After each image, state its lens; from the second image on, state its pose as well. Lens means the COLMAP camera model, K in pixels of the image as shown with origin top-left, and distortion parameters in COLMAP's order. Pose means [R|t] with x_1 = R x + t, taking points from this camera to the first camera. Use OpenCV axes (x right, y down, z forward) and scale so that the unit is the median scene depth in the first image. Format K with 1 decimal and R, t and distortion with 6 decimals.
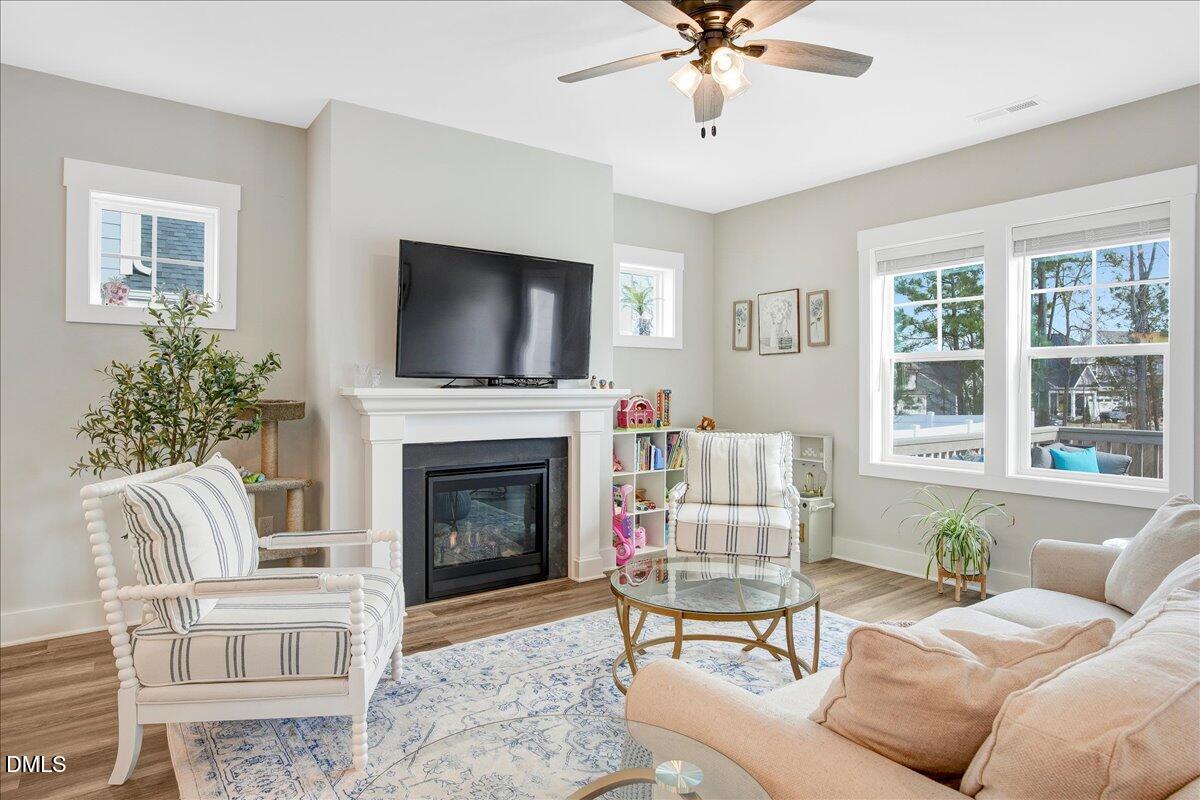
lens RADIAL K [[709.1, 0, 600.1], [0, 709.1, 393.5], [0, 0, 1]] dist [-0.022785, 0.000293]
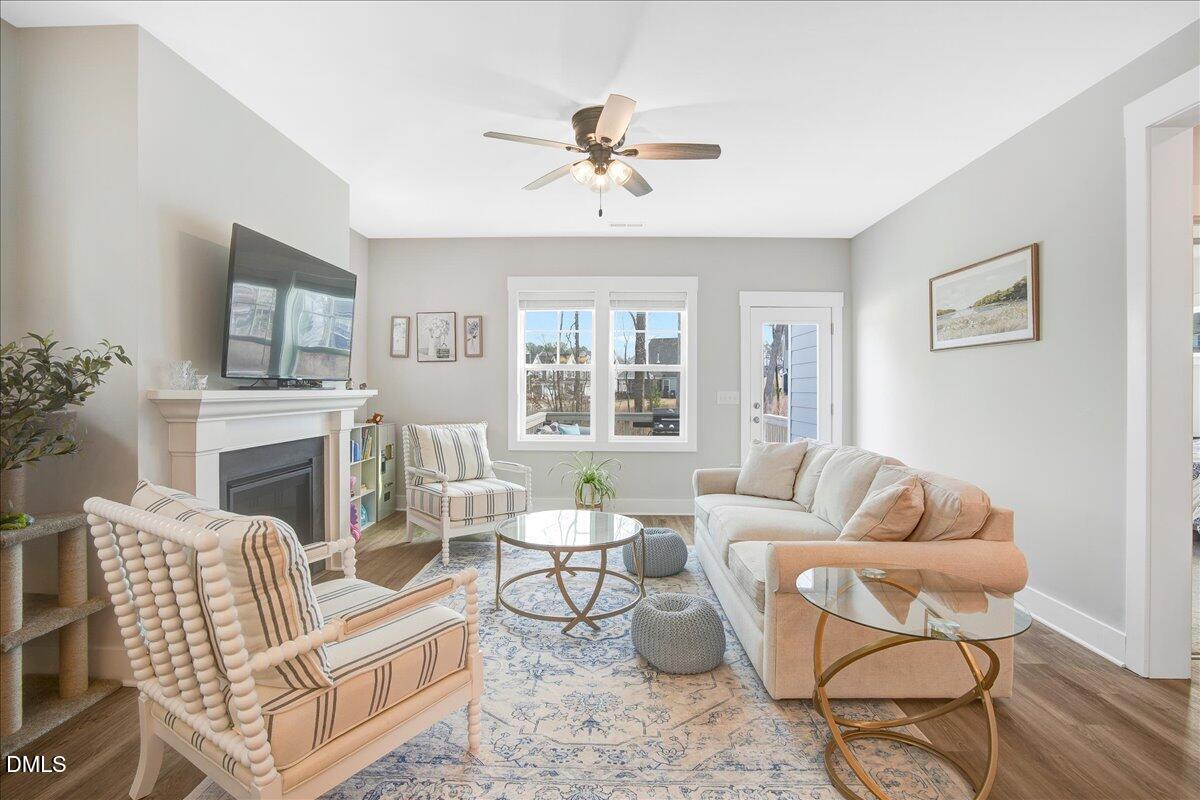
lens RADIAL K [[574.2, 0, 599.0], [0, 574.2, 395.5], [0, 0, 1]] dist [-0.045159, -0.000269]
pose [[0.617269, -0.010381, 0.786684, -0.461813], [0.003782, 0.999941, 0.010227, -0.005209], [-0.786743, -0.003337, 0.617272, 0.165987]]
